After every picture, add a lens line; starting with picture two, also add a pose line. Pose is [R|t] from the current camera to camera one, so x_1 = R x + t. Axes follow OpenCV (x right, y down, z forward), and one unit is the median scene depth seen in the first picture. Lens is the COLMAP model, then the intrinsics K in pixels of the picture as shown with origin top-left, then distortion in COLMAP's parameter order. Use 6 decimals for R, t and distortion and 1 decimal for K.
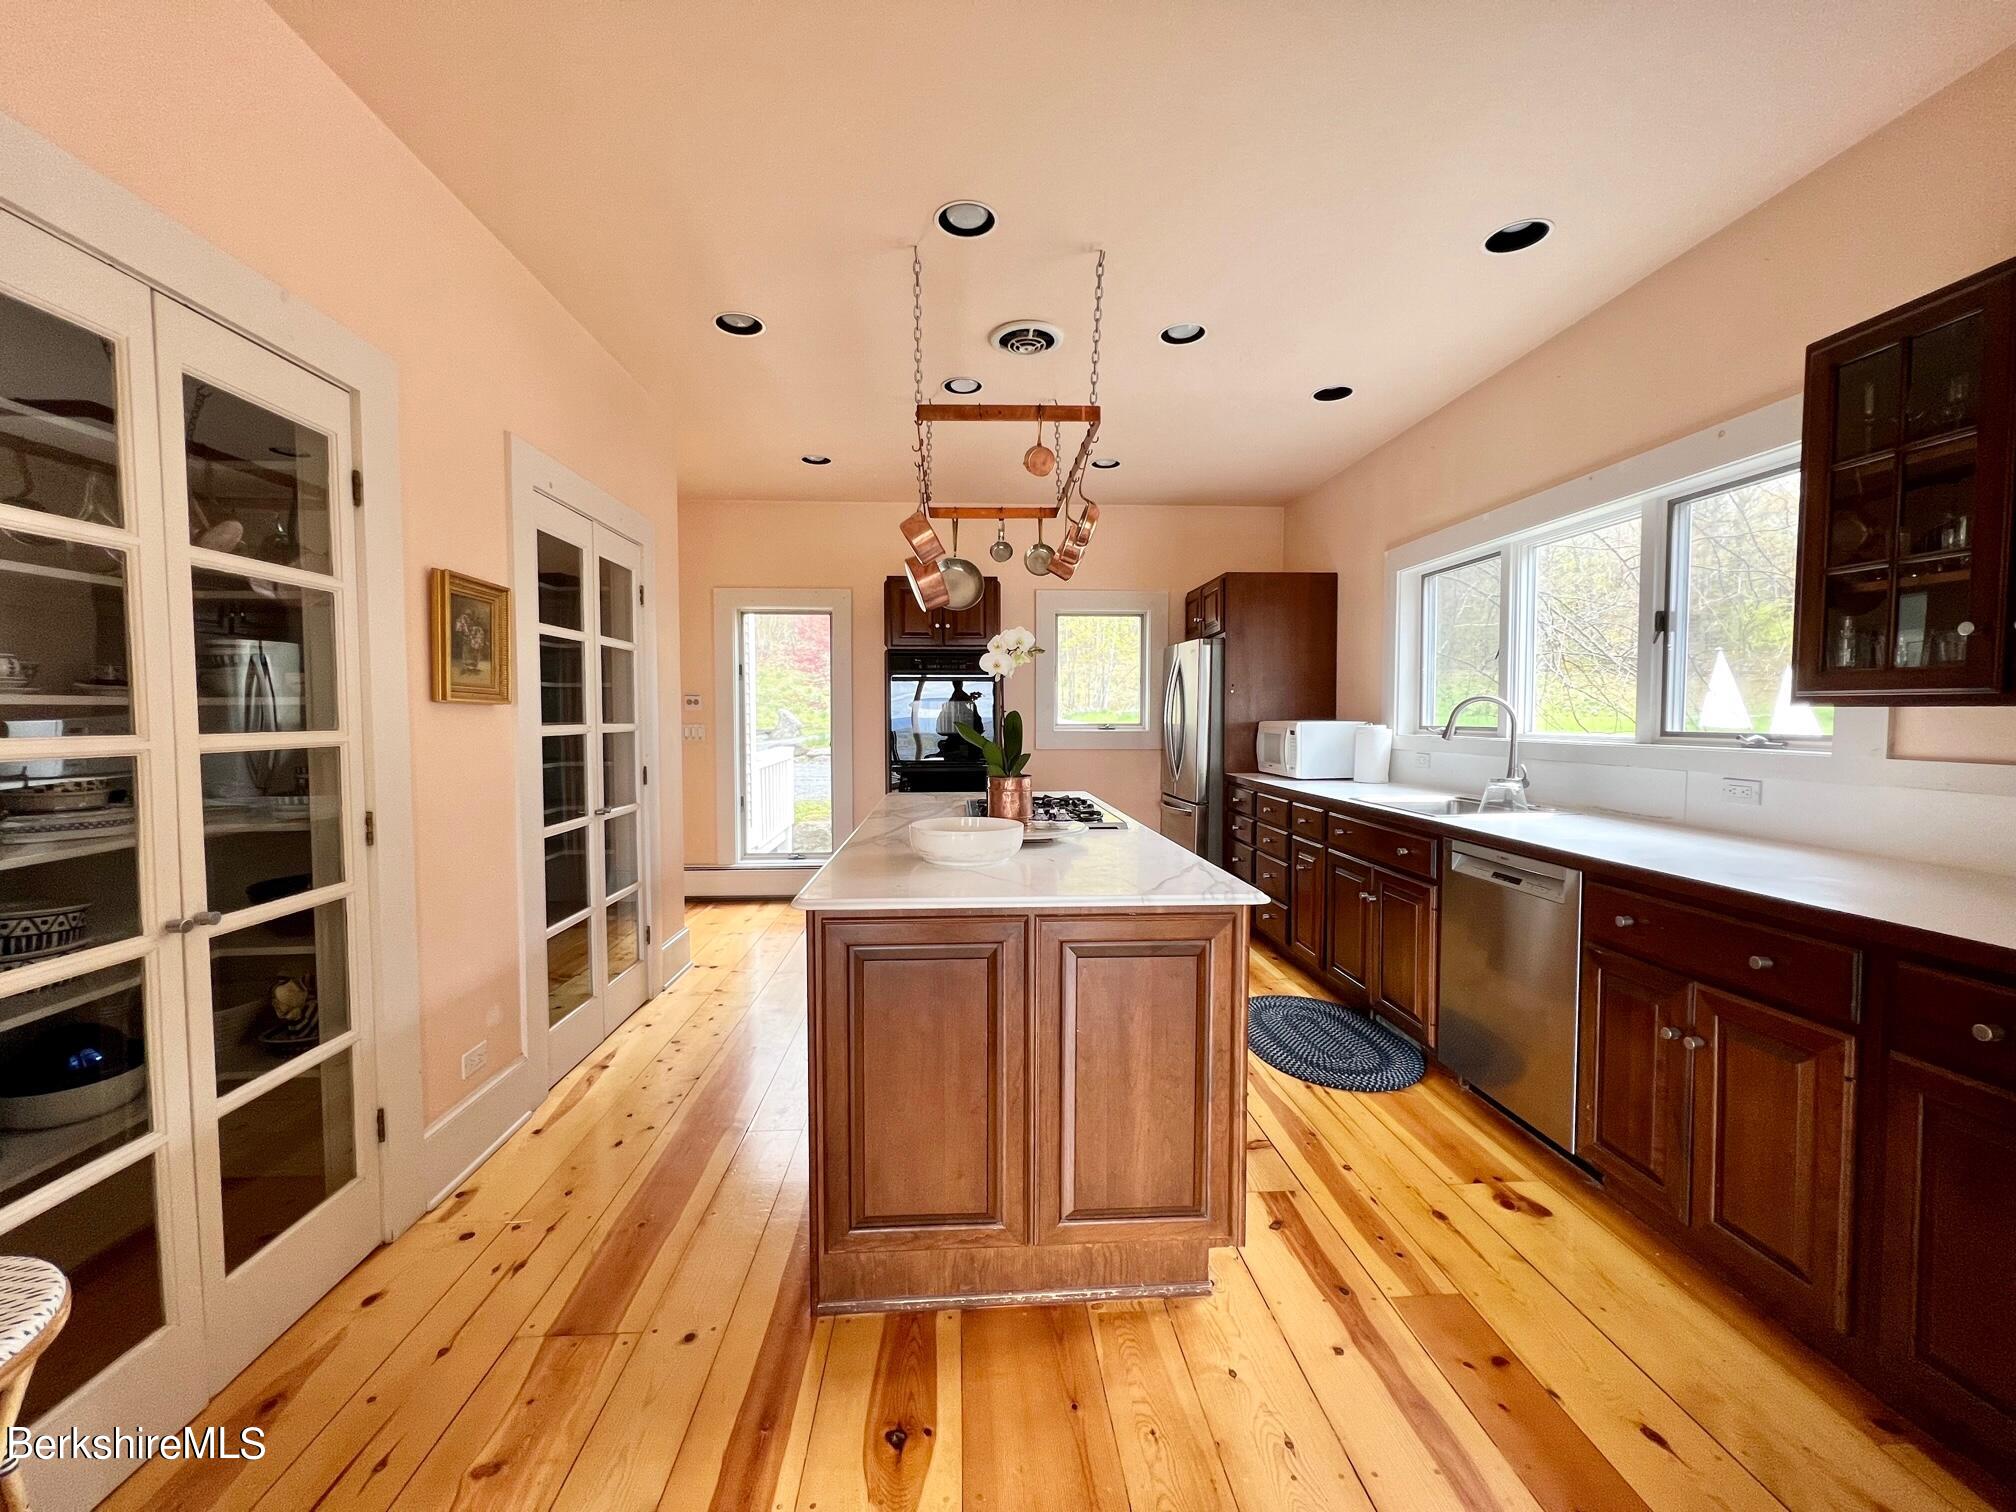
lens RADIAL K [[803.2, 0, 996.8], [0, 803.2, 756.8], [0, 0, 1]] dist [-0.002757, 0.000070]
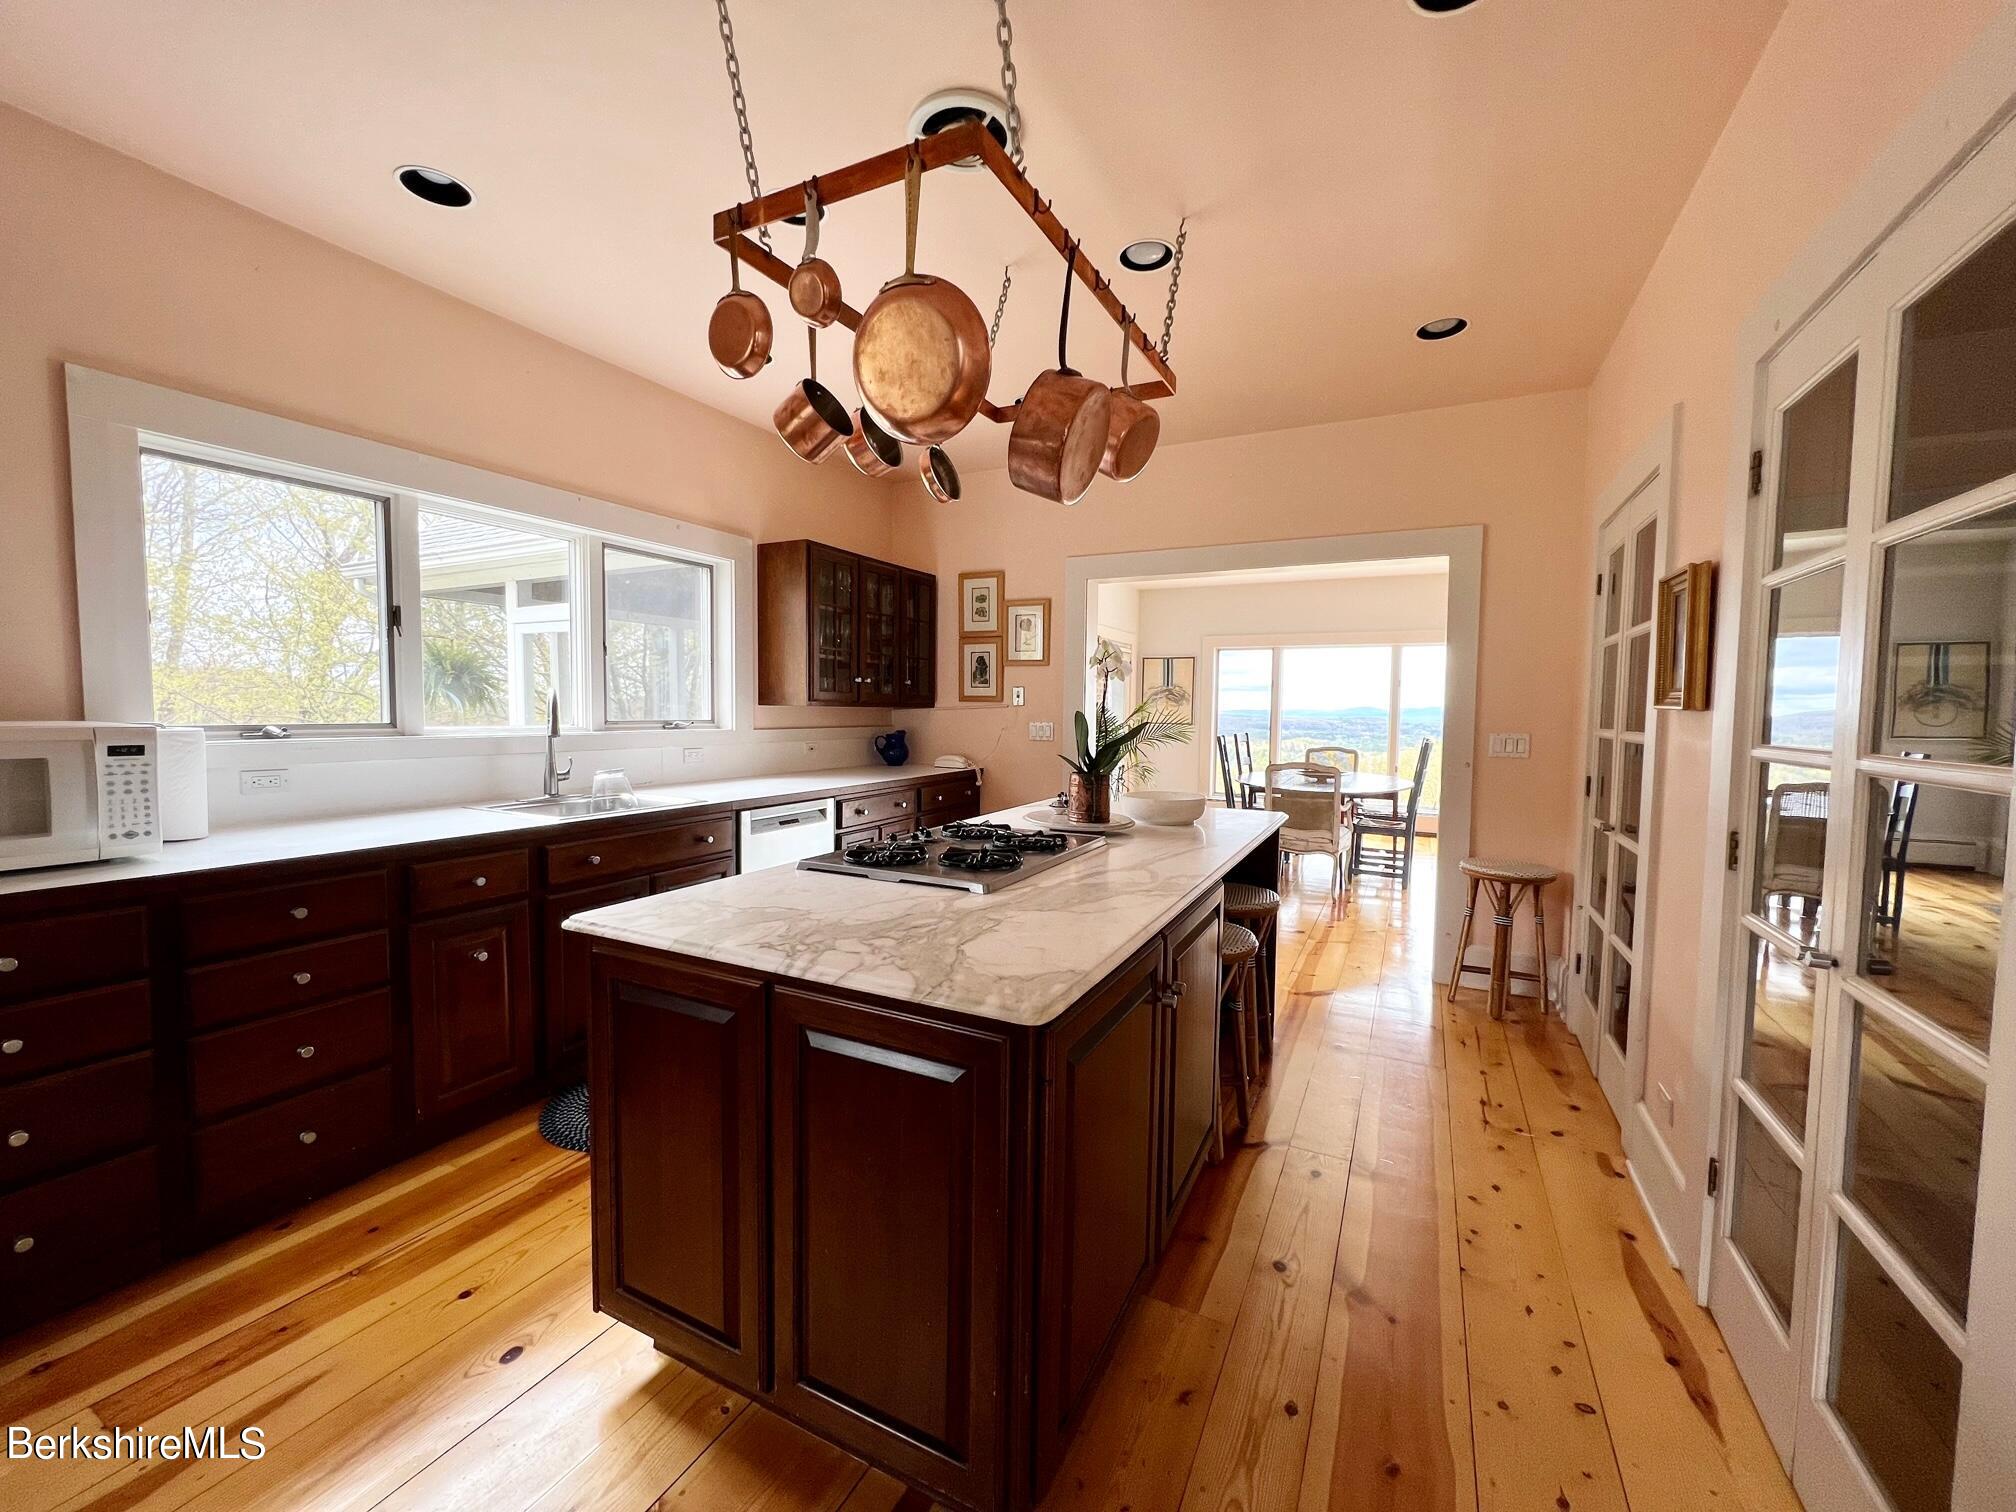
lens RADIAL K [[803.2, 0, 996.8], [0, 803.2, 756.8], [0, 0, 1]] dist [-0.002757, 0.000070]
pose [[-0.862751, -0.033908, 0.504491, -0.445997], [0.023289, 0.994025, 0.106637, -0.126370], [-0.505093, 0.103750, -0.856806, 2.123239]]
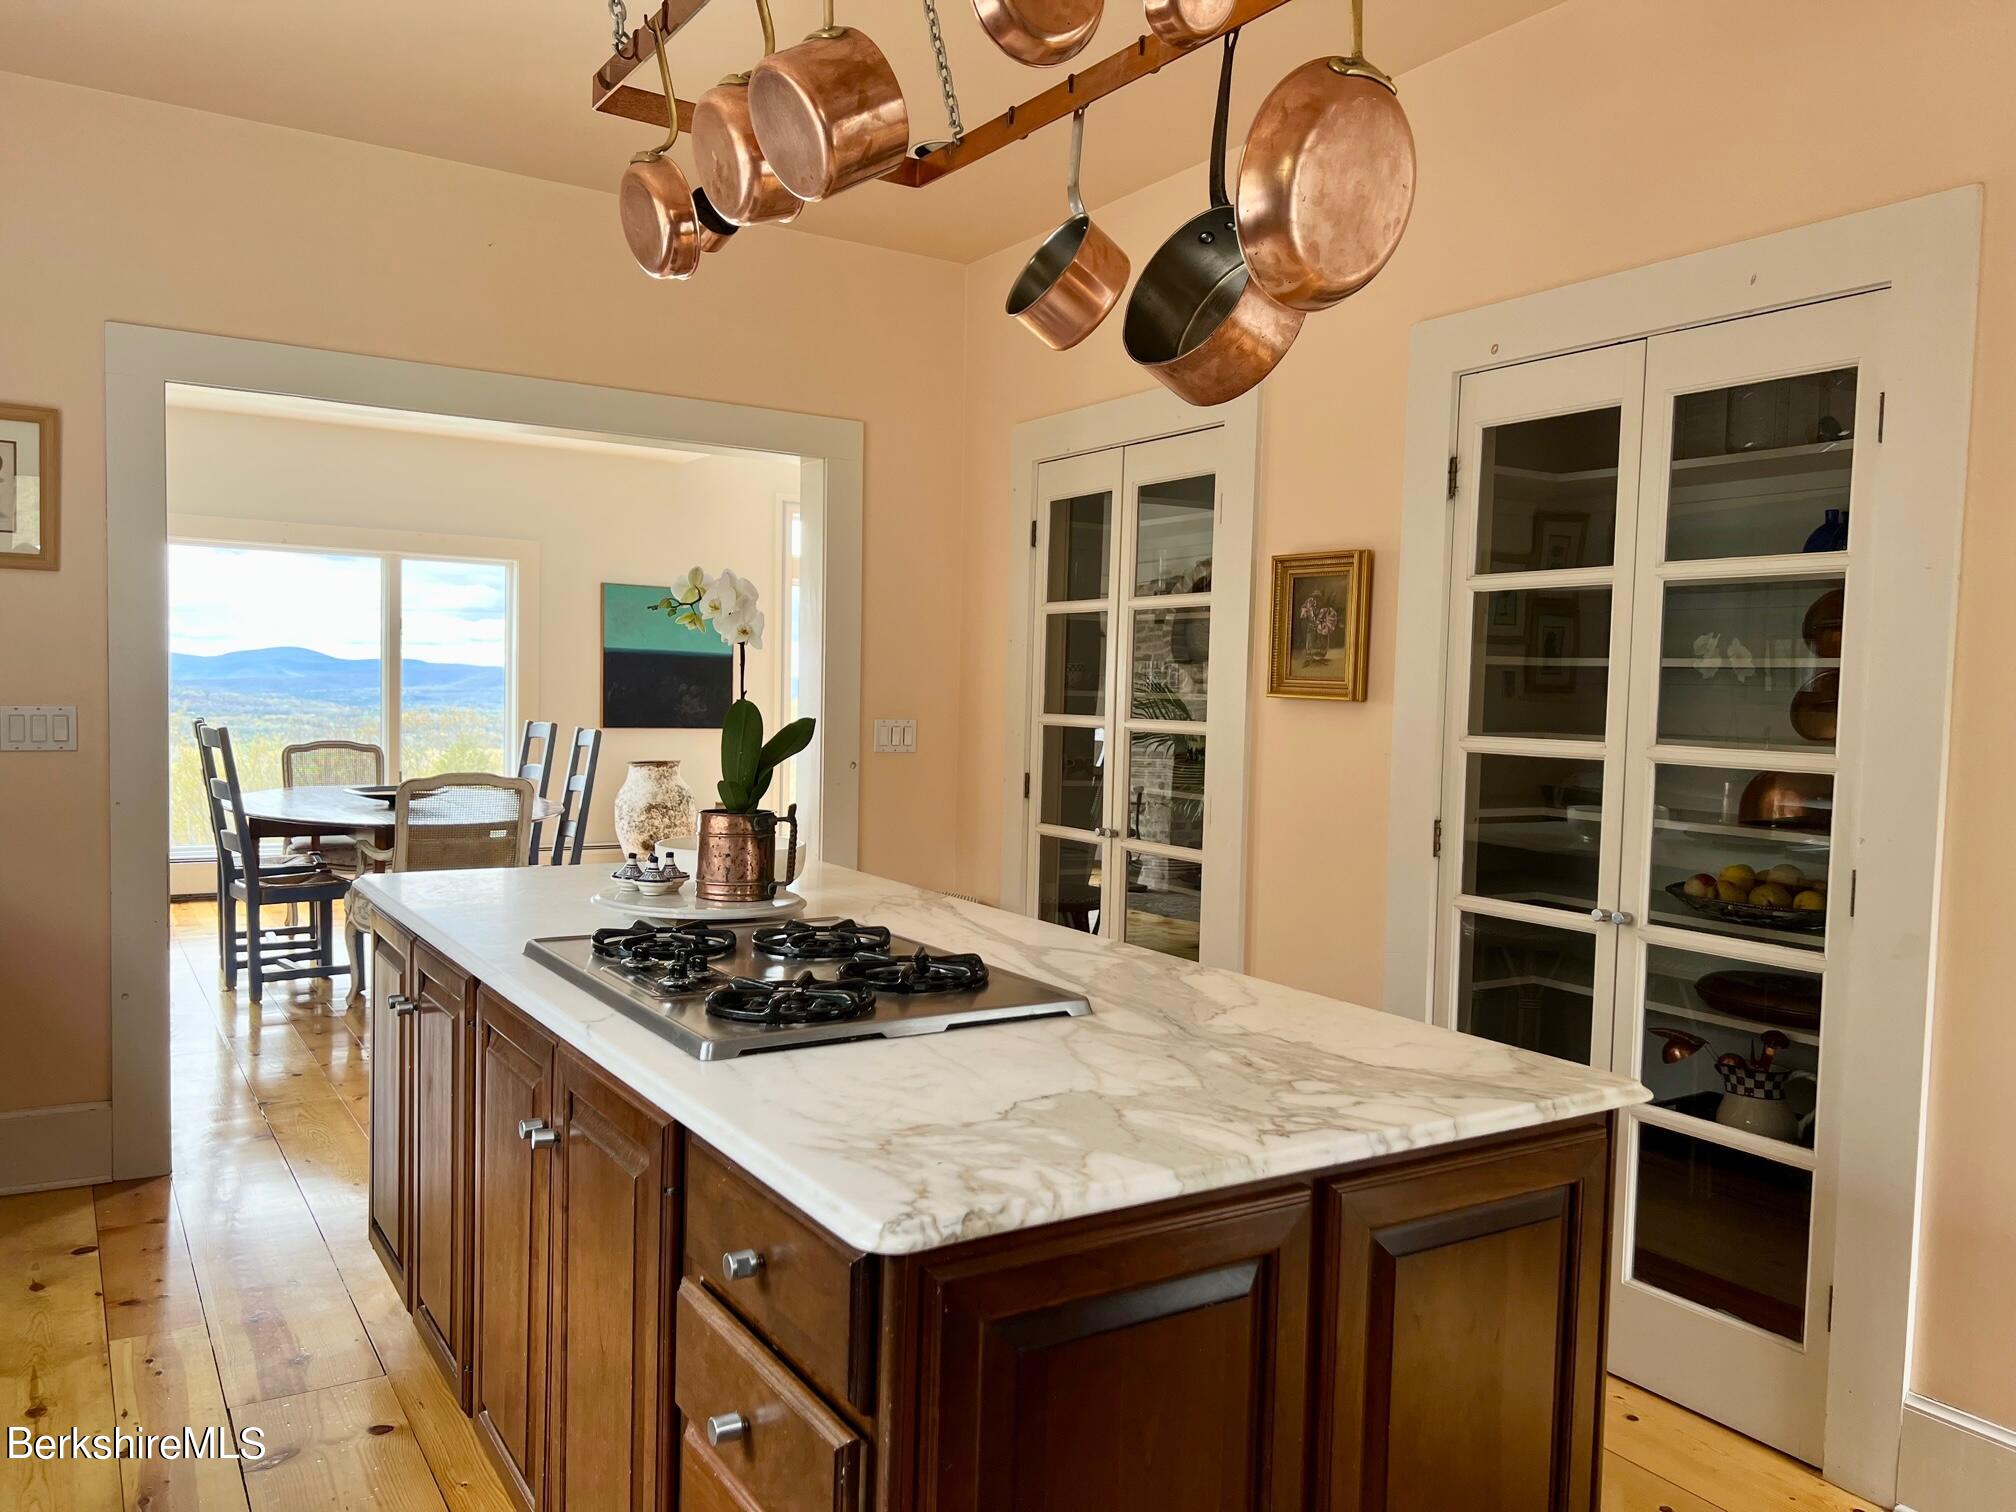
lens RADIAL K [[1511.7, 0, 1008.0], [0, 1511.7, 756.0], [0, 0, 1]] dist [0.043898, -0.001770]
pose [[-0.873629, 0.007920, -0.486528, 0.403690], [-0.046066, 0.994031, 0.098899, -0.148995], [0.484407, 0.108813, -0.868049, 2.209169]]
